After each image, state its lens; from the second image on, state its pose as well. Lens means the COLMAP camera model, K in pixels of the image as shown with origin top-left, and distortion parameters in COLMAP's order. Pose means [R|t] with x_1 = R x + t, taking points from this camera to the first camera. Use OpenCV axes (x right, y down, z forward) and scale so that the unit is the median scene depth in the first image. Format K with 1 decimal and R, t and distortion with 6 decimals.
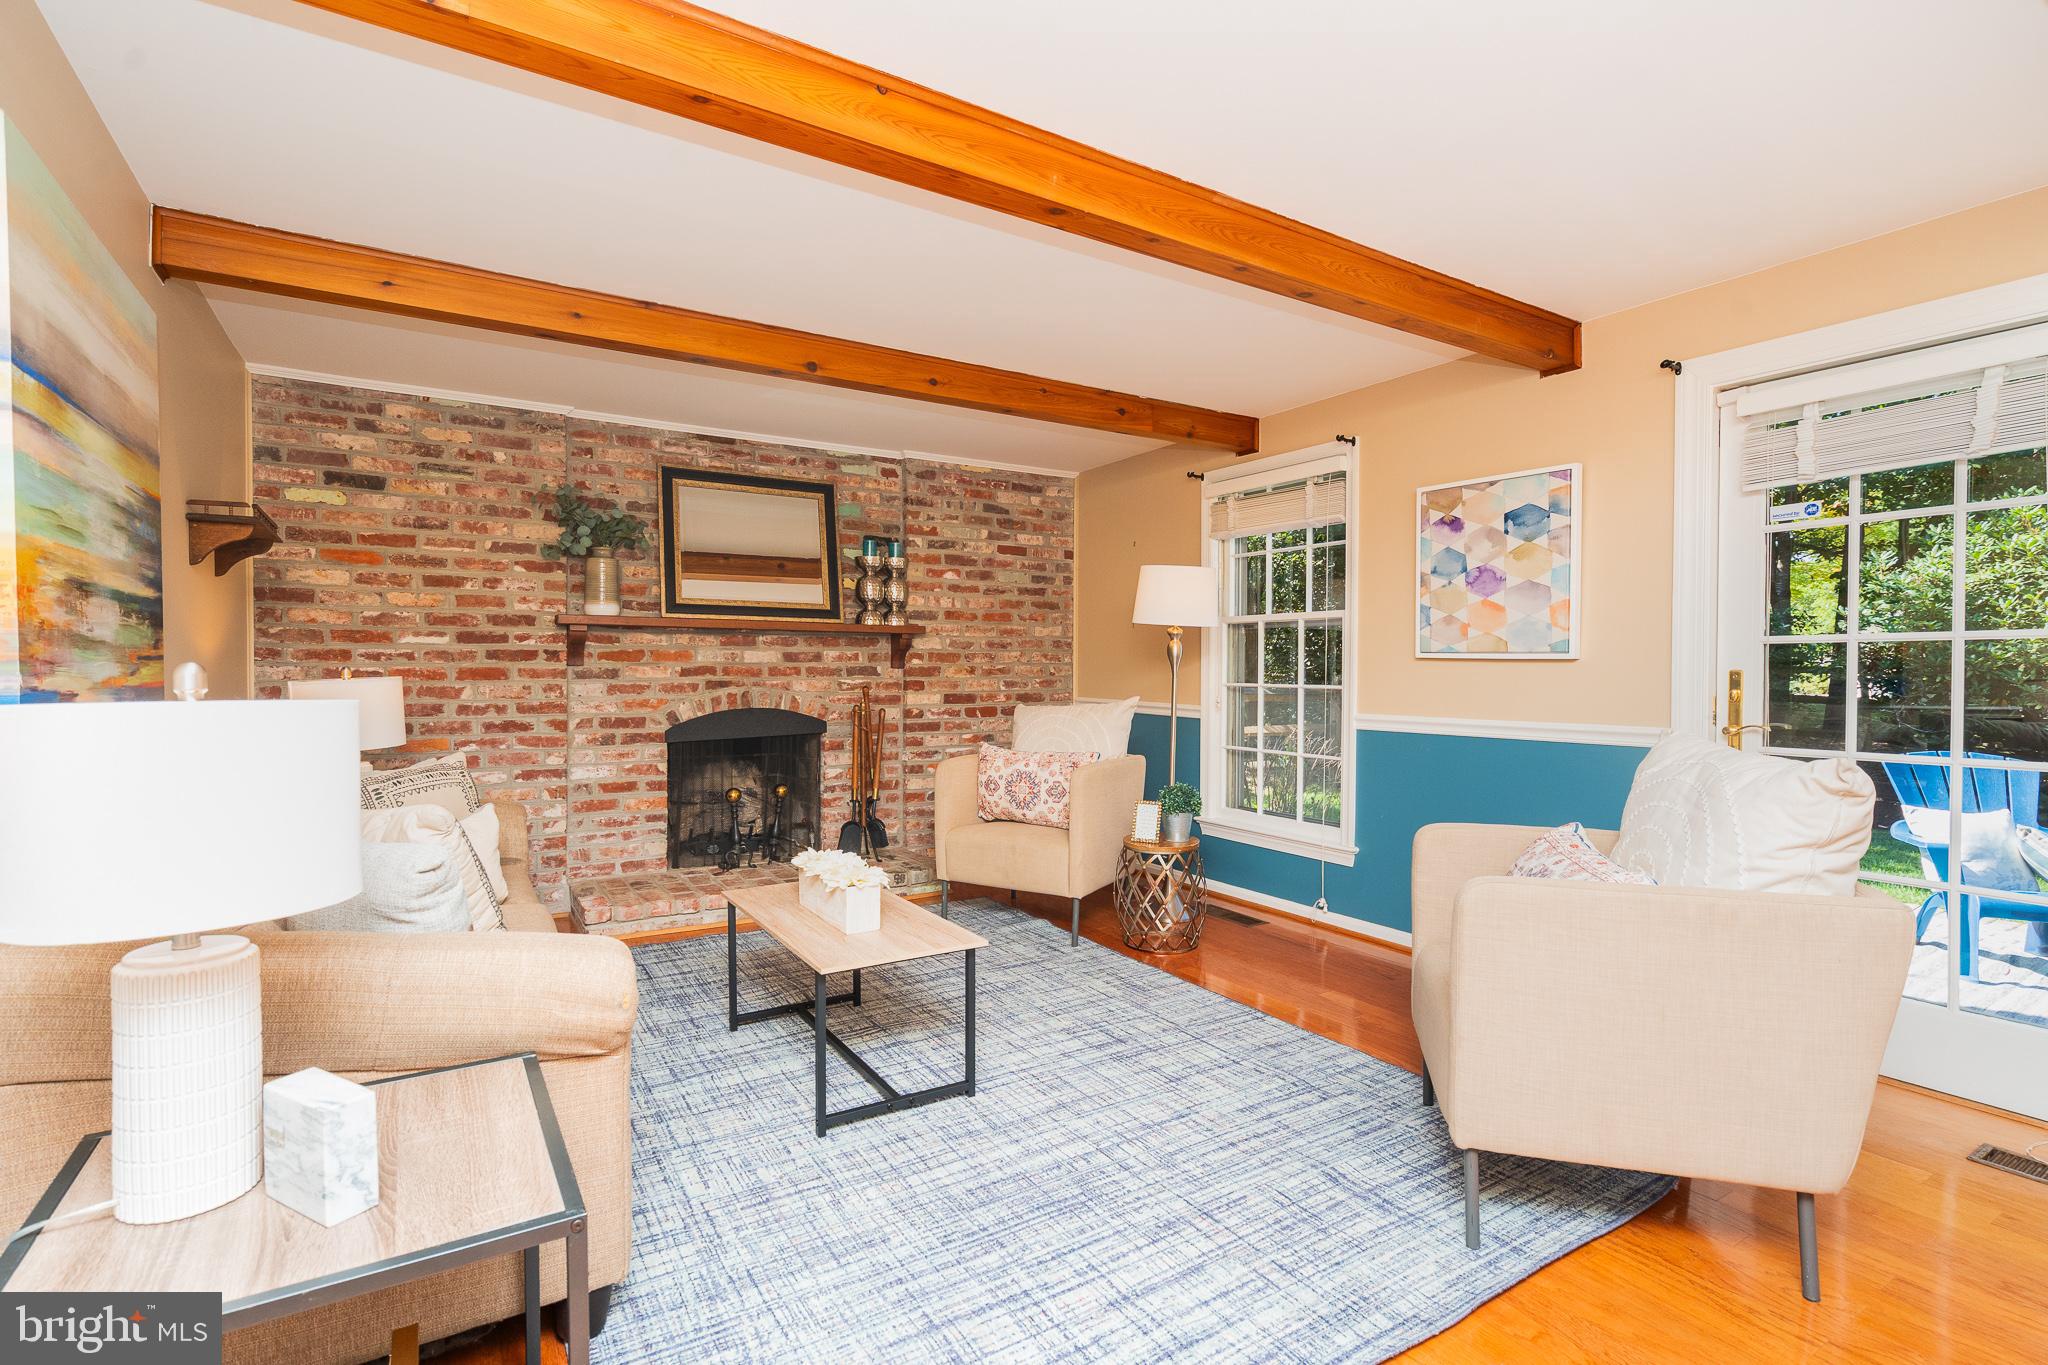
lens RADIAL K [[956.6, 0, 1006.1], [0, 956.6, 681.1], [0, 0, 1]] dist [-0.006366, 0.003782]
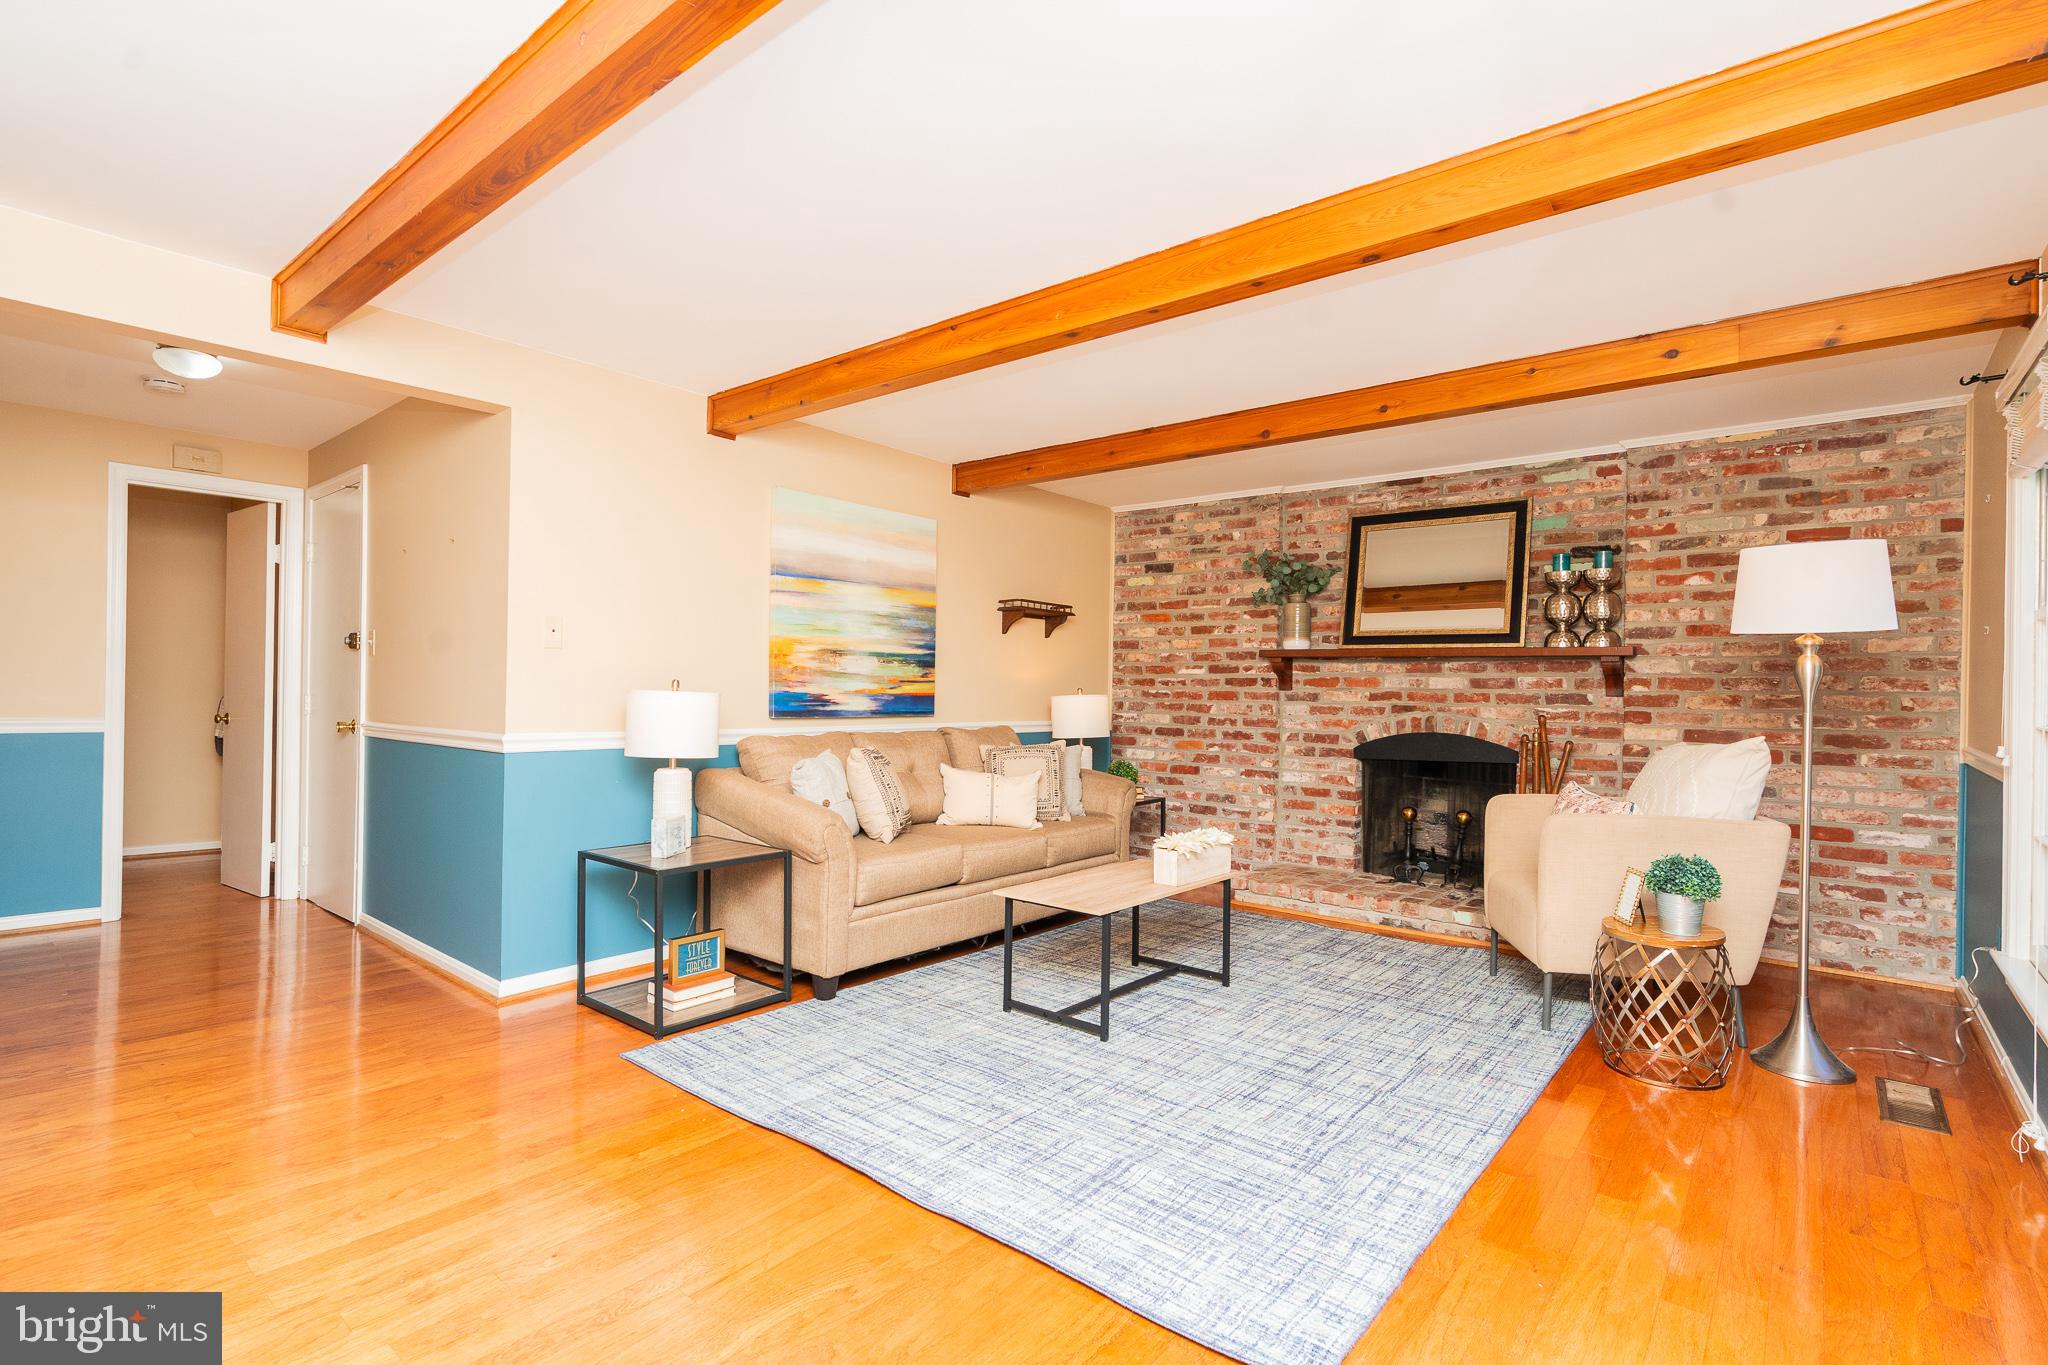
lens RADIAL K [[956.6, 0, 1006.0], [0, 956.6, 689.1], [0, 0, 1]] dist [-0.006366, 0.003782]
pose [[0.321896, 0.001978, -0.946773, 0.606263], [-0.027686, 0.999590, -0.007325, 0.001656], [0.946370, 0.028571, 0.321819, 0.245168]]
